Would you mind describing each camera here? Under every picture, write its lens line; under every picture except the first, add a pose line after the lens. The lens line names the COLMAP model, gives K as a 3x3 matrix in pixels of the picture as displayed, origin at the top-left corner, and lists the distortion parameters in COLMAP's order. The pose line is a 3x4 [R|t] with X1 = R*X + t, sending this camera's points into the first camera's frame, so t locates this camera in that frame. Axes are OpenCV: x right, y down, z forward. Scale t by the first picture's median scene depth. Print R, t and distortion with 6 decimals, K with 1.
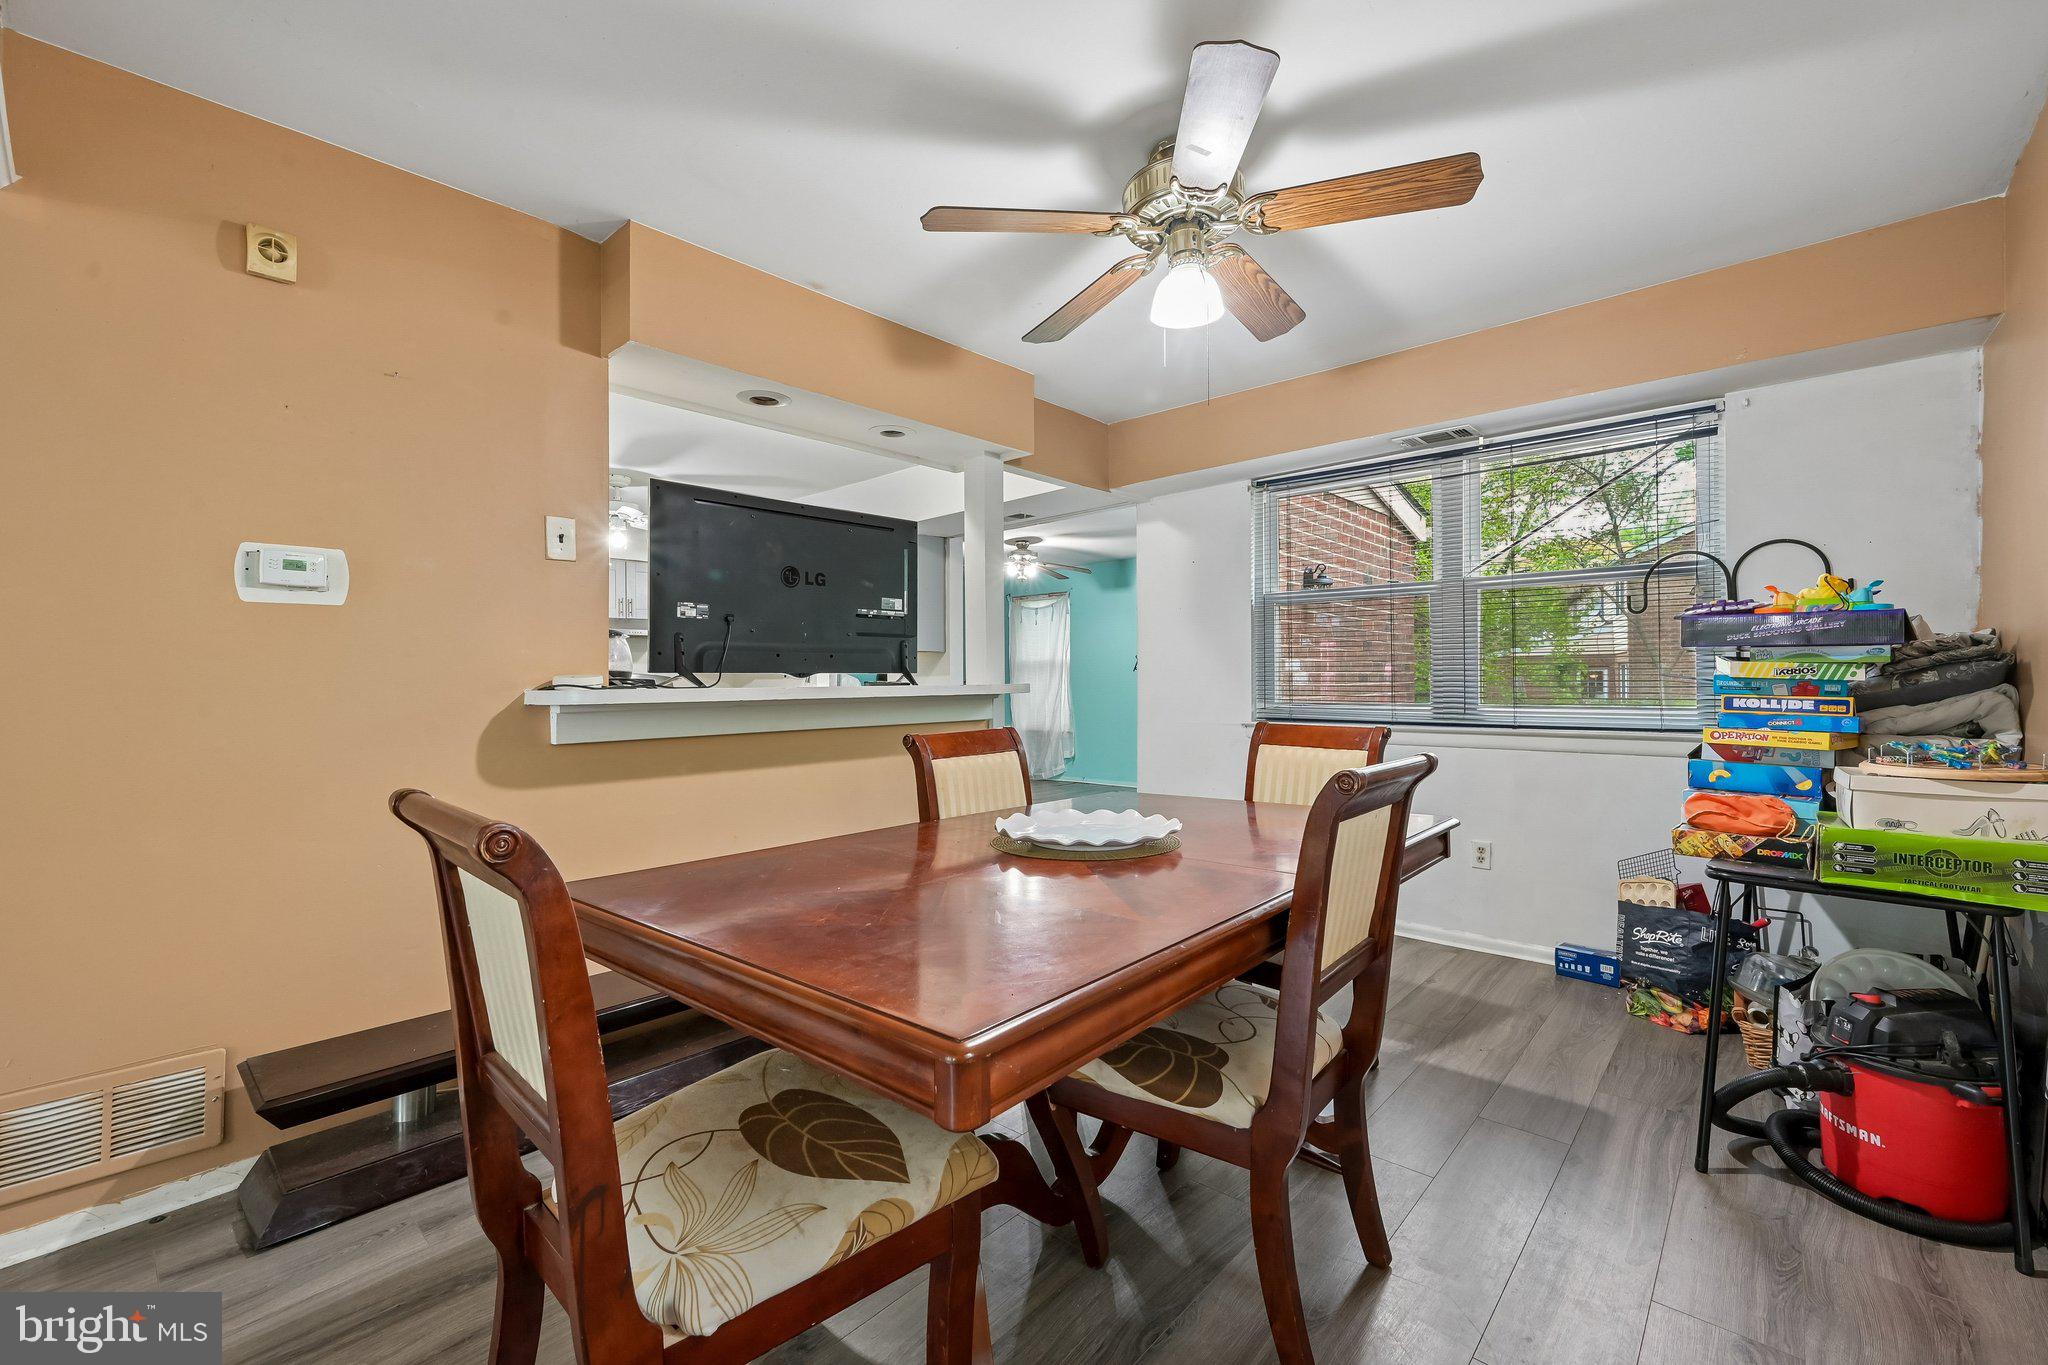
lens RADIAL K [[852.4, 0, 1016.1], [0, 852.4, 693.3], [0, 0, 1]] dist [-0.001104, 0.000316]
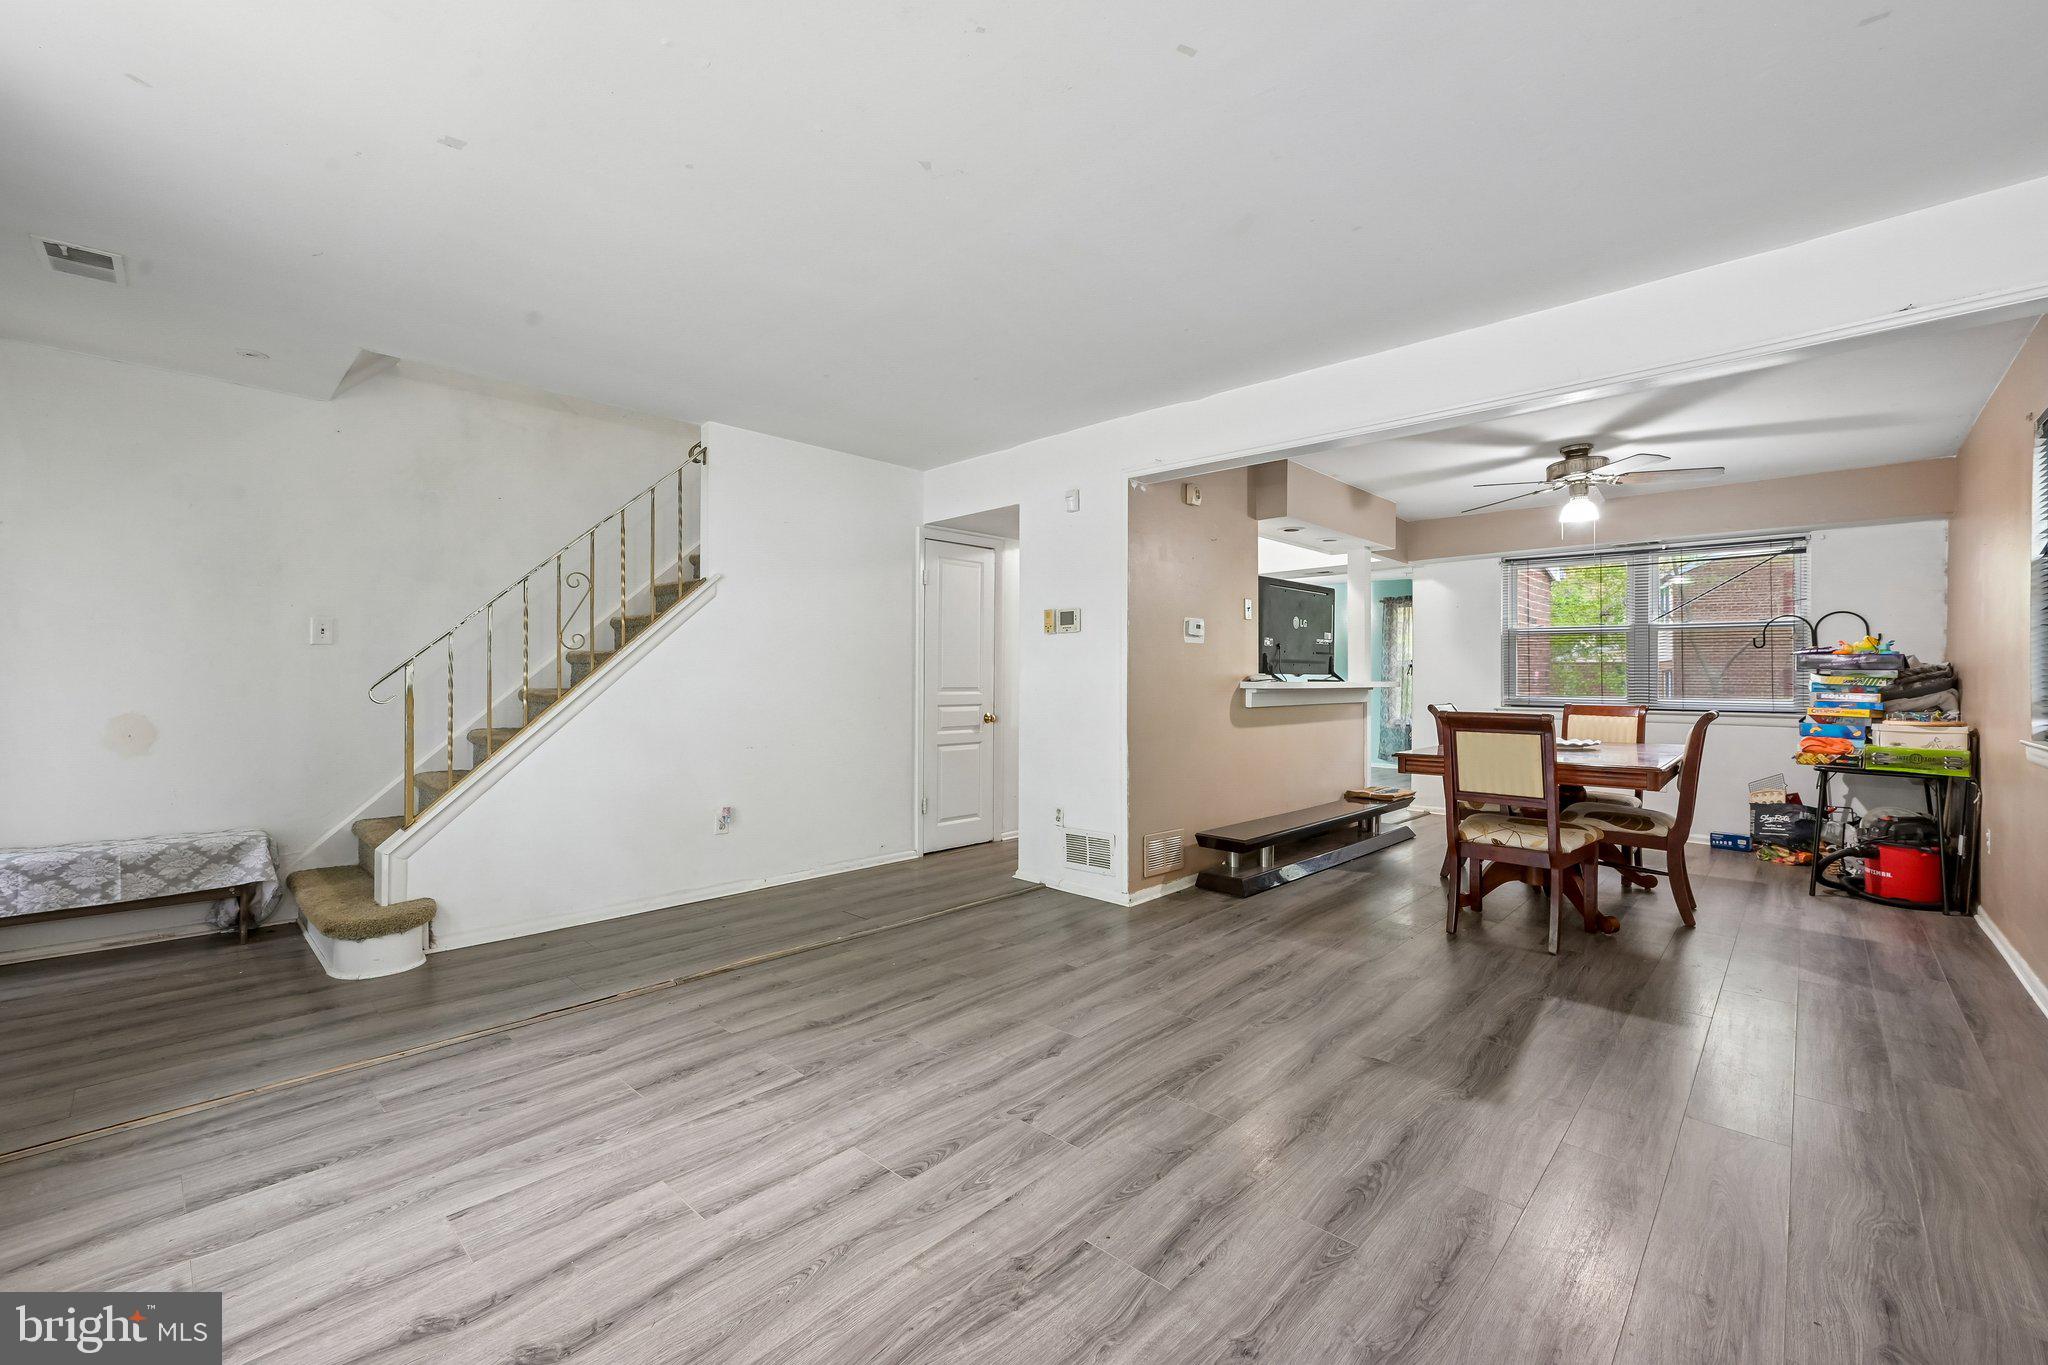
lens RADIAL K [[826.9, 0, 1024.0], [0, 826.9, 682.5], [0, 0, 1]] dist [-0.001626, -0.000319]
pose [[0.999499, 0.014685, -0.028044, -1.102438], [-0.014952, 0.999845, -0.009331, 0.027277], [0.027903, 0.009746, 0.999563, -1.124711]]
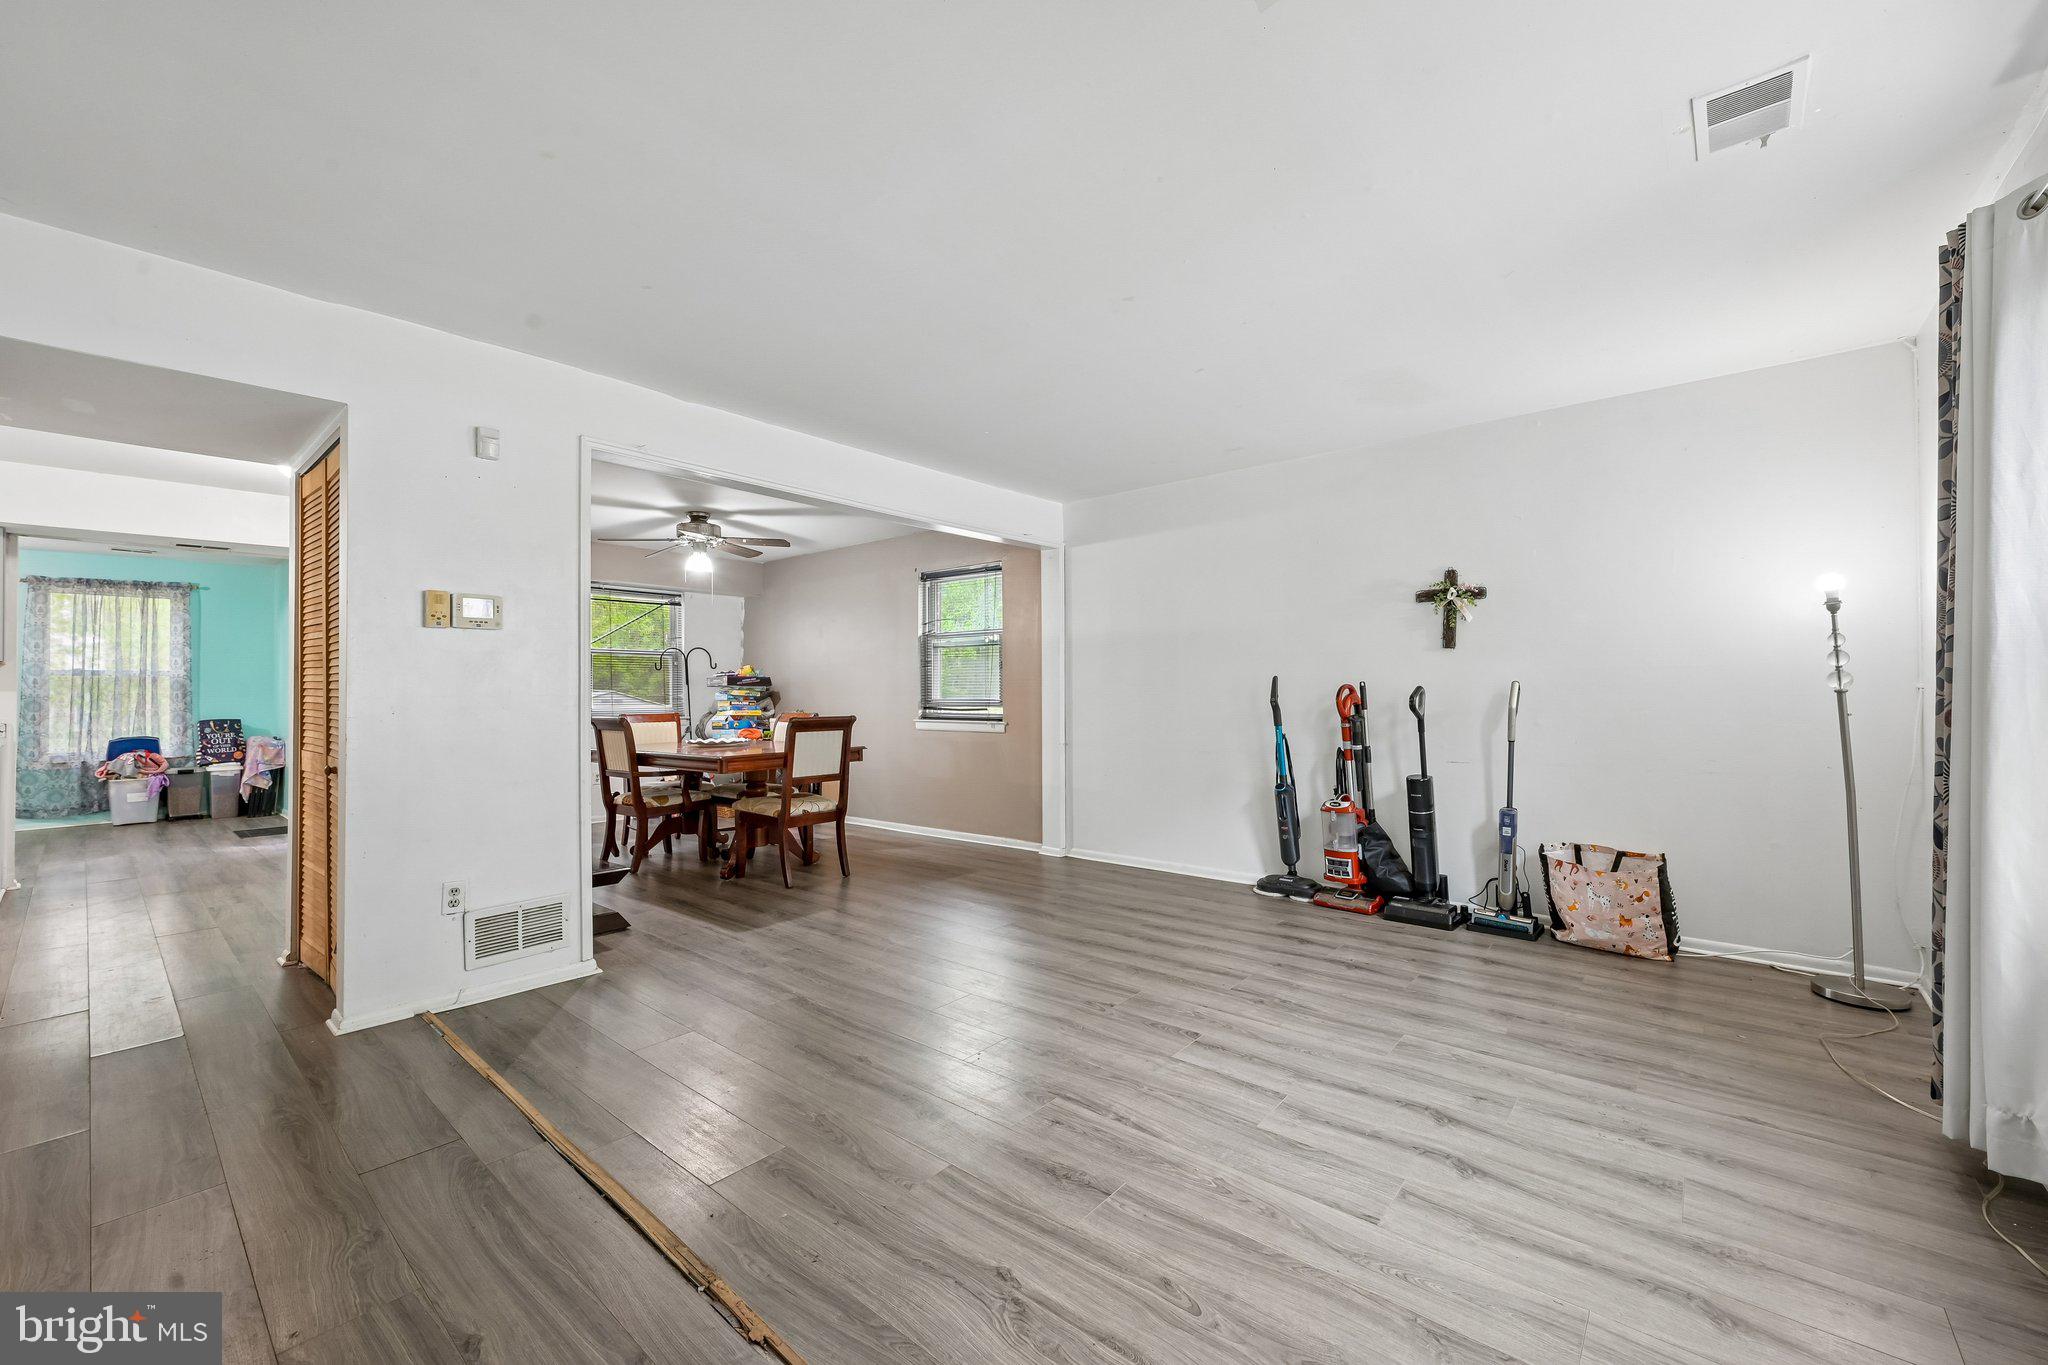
lens RADIAL K [[820.7, 0, 1019.4], [0, 820.7, 670.4], [0, 0, 1]] dist [0.002636, 0.000433]
pose [[-0.014196, 0.036392, 0.999237, -2.419205], [0.020778, 0.999132, -0.036093, 0.024396], [-0.999683, 0.020249, -0.014940, -0.048090]]
